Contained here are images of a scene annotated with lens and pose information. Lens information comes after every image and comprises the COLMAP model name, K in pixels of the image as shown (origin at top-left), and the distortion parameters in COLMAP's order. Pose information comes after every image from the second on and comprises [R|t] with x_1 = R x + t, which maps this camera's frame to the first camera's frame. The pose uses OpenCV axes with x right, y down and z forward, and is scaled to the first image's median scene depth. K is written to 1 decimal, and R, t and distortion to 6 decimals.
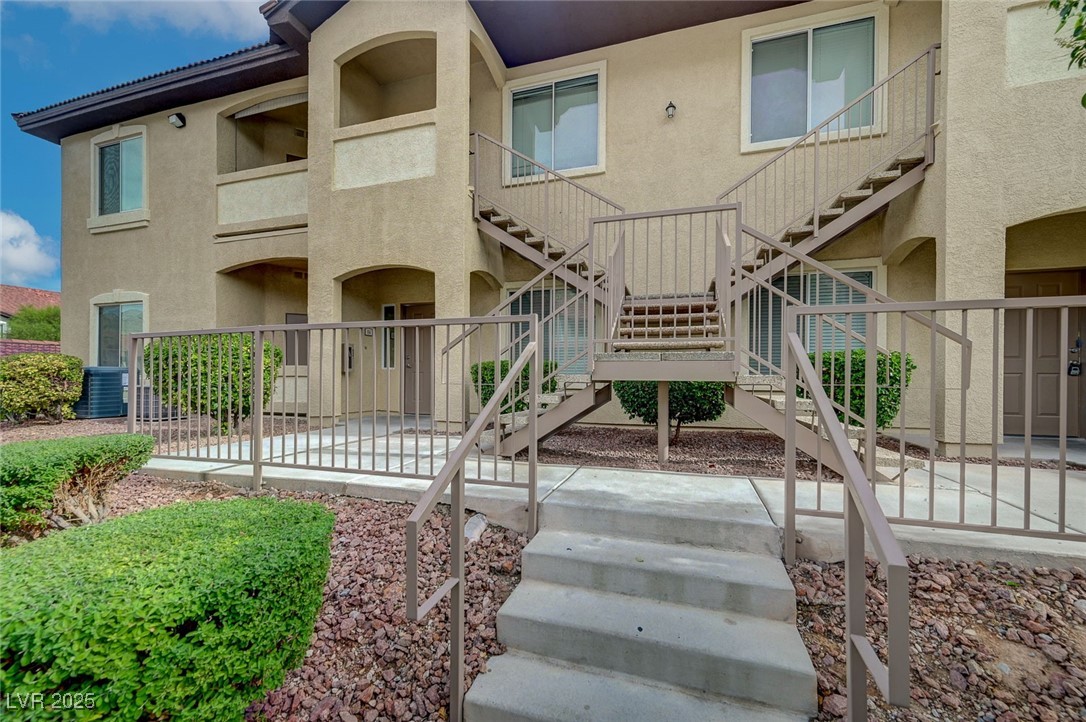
lens RADIAL K [[441.2, 0, 546.0], [0, 441.2, 378.8], [0, 0, 1]] dist [-0.000132, 0.000169]
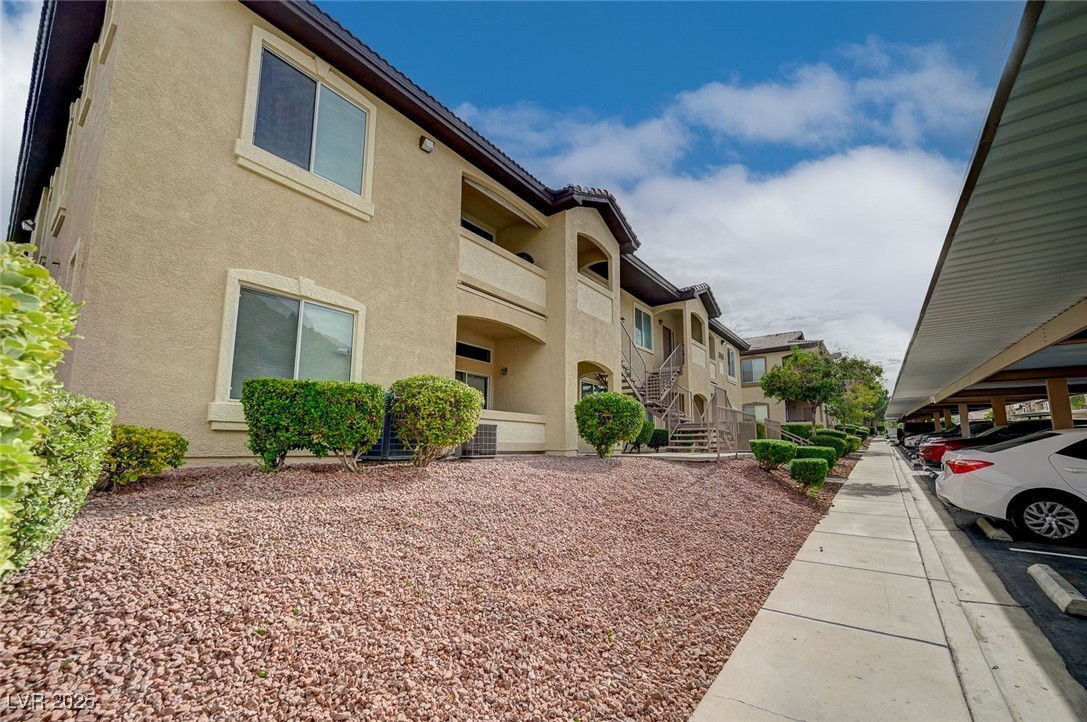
lens RADIAL K [[430.6, 0, 522.5], [0, 430.6, 398.3], [0, 0, 1]] dist [-0.000648, -0.000109]
pose [[0.360335, 0.103338, 0.927081, -1.936251], [0.009875, 0.993367, -0.114565, 0.077221], [-0.932770, 0.050437, 0.356925, 0.626884]]
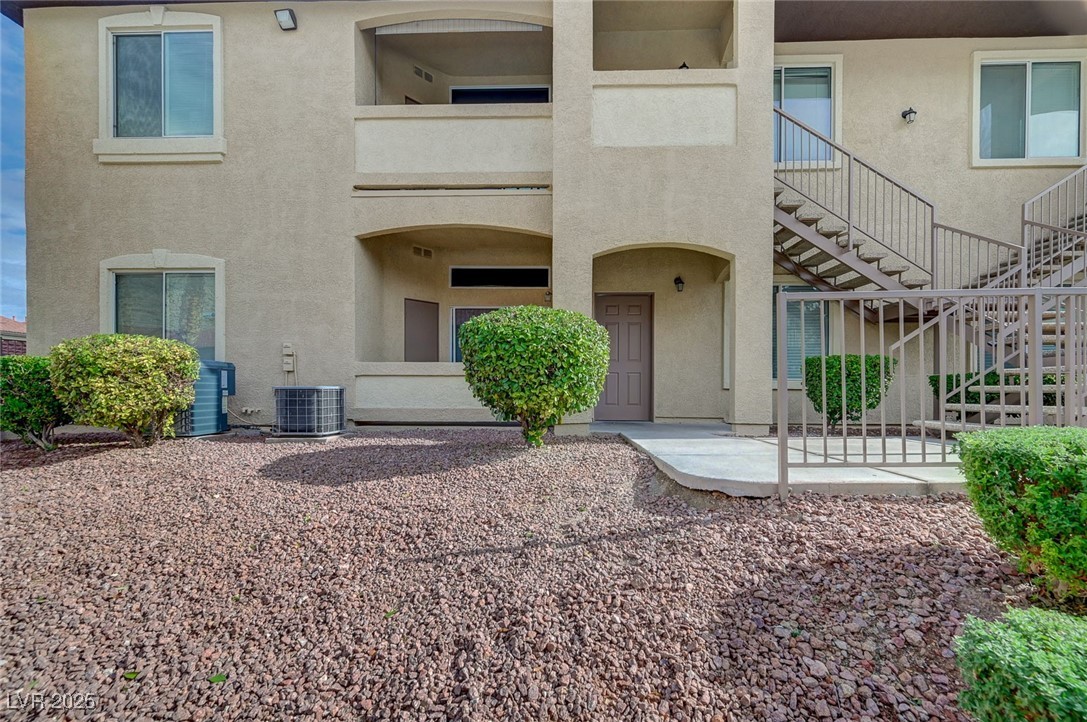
lens RADIAL K [[458.4, 0, 543.7], [0, 458.4, 396.7], [0, 0, 1]] dist [0.000225, 0.000596]
pose [[0.959733, -0.005963, 0.280850, -0.807274], [0.005918, 0.999982, 0.001010, 0.035378], [-0.280851, 0.000692, 0.959751, 0.209639]]
